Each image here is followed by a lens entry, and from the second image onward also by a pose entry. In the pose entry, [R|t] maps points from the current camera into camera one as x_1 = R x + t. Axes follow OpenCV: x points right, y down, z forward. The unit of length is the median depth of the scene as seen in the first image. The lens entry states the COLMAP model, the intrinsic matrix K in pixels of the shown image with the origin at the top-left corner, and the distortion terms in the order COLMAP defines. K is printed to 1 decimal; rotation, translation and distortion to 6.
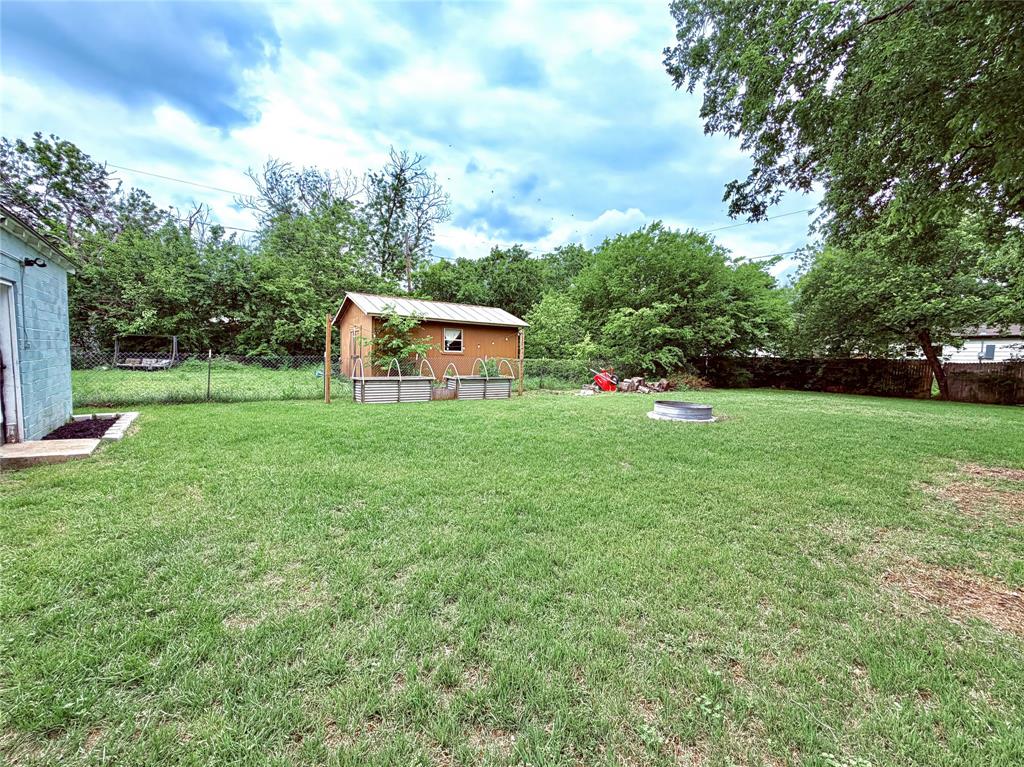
lens RADIAL K [[438.4, 0, 512.0], [0, 438.4, 383.5], [0, 0, 1]] dist [-0.030135, -0.000278]
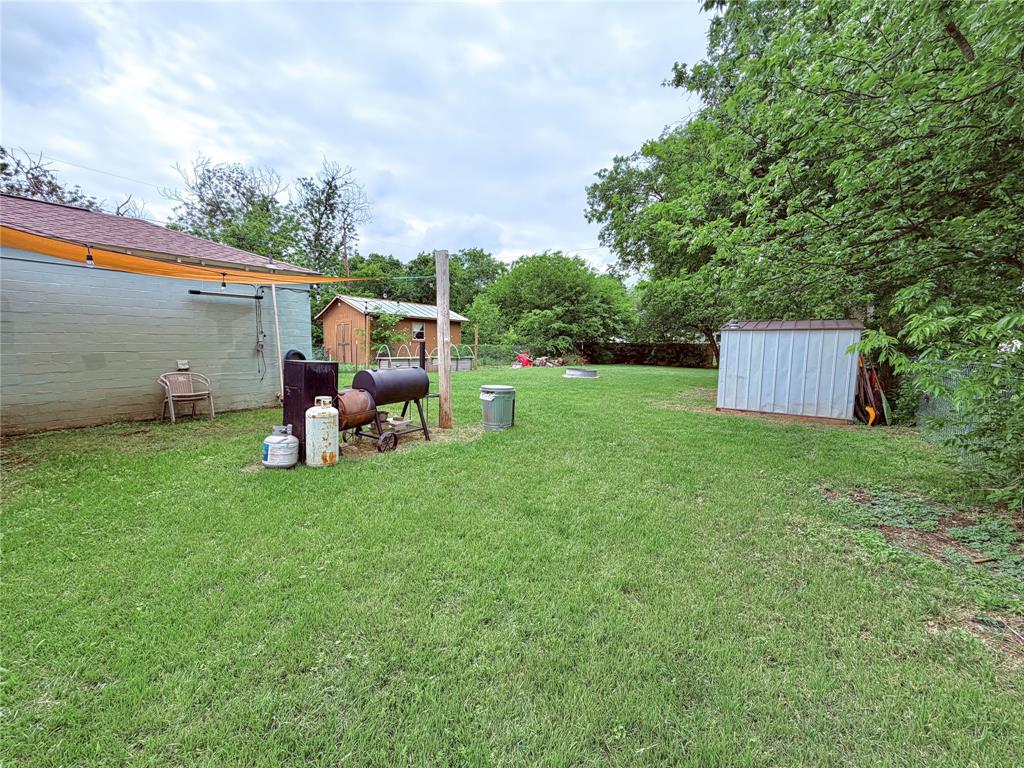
lens RADIAL K [[438.4, 0, 512.0], [0, 438.4, 384.0], [0, 0, 1]] dist [-0.030135, -0.000278]
pose [[0.958450, -0.028350, 0.283848, -0.234049], [0.018449, 0.999127, 0.037494, 0.019399], [-0.284663, -0.030700, 0.958136, -0.383910]]
